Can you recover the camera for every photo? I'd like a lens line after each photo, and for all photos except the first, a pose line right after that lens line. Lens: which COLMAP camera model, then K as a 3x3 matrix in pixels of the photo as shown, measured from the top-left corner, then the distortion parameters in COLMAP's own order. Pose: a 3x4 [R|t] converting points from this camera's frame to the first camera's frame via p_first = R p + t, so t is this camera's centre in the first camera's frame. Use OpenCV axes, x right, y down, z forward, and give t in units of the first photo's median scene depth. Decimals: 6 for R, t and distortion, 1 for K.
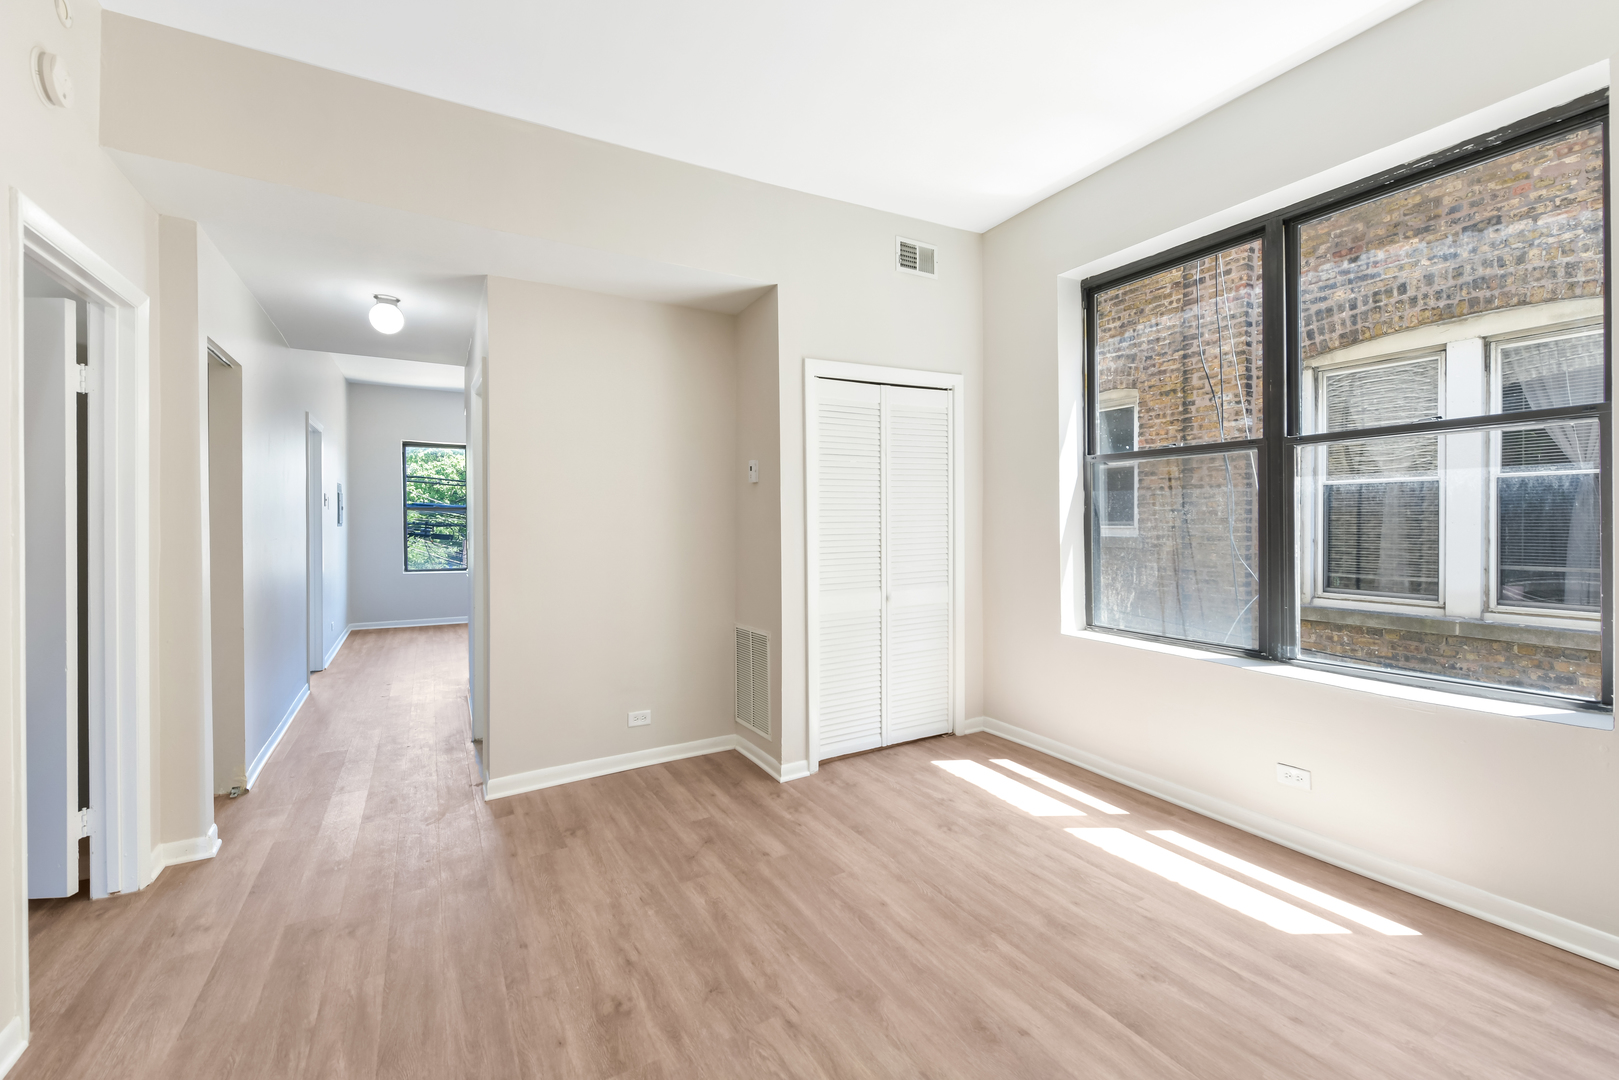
lens RADIAL K [[665.9, 0, 809.5], [0, 665.9, 540.0], [0, 0, 1]] dist [-0.001056, -0.000490]
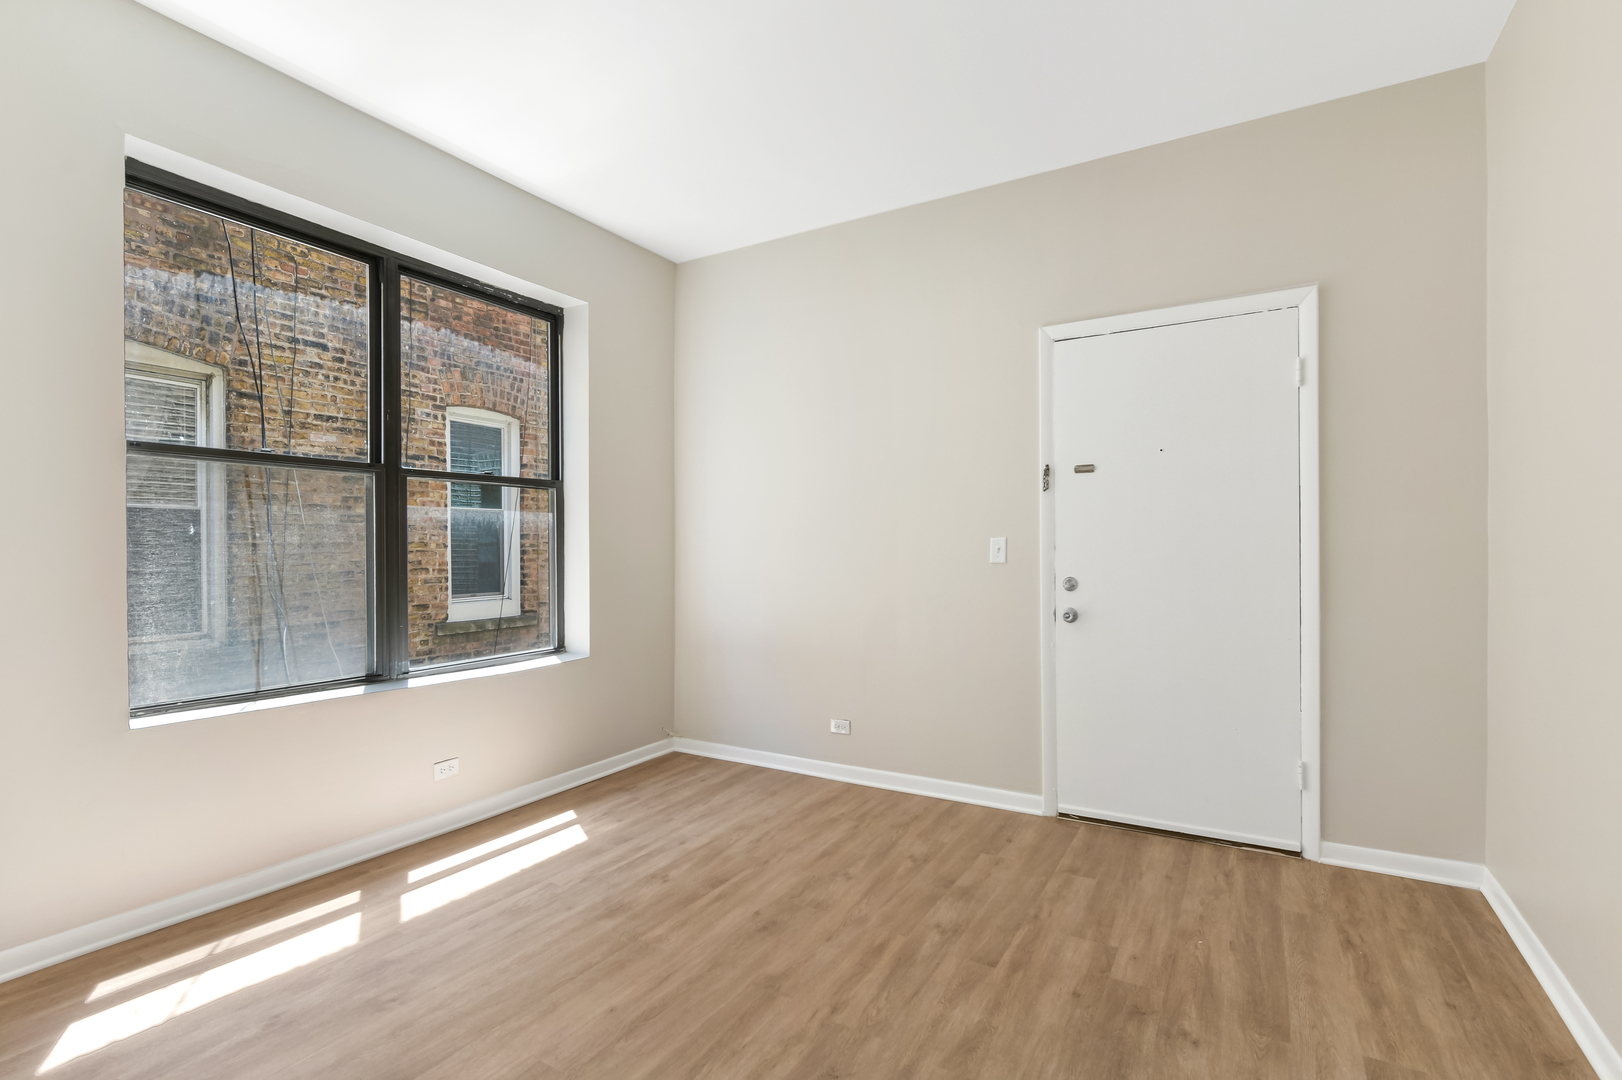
lens RADIAL K [[780.7, 0, 812.0], [0, 780.7, 564.6], [0, 0, 1]] dist [-0.000718, -0.000084]
pose [[-0.505599, -0.005057, 0.862754, -0.808983], [0.032340, 0.999169, 0.024809, -0.006740], [-0.862162, 0.040445, -0.505015, 1.224553]]
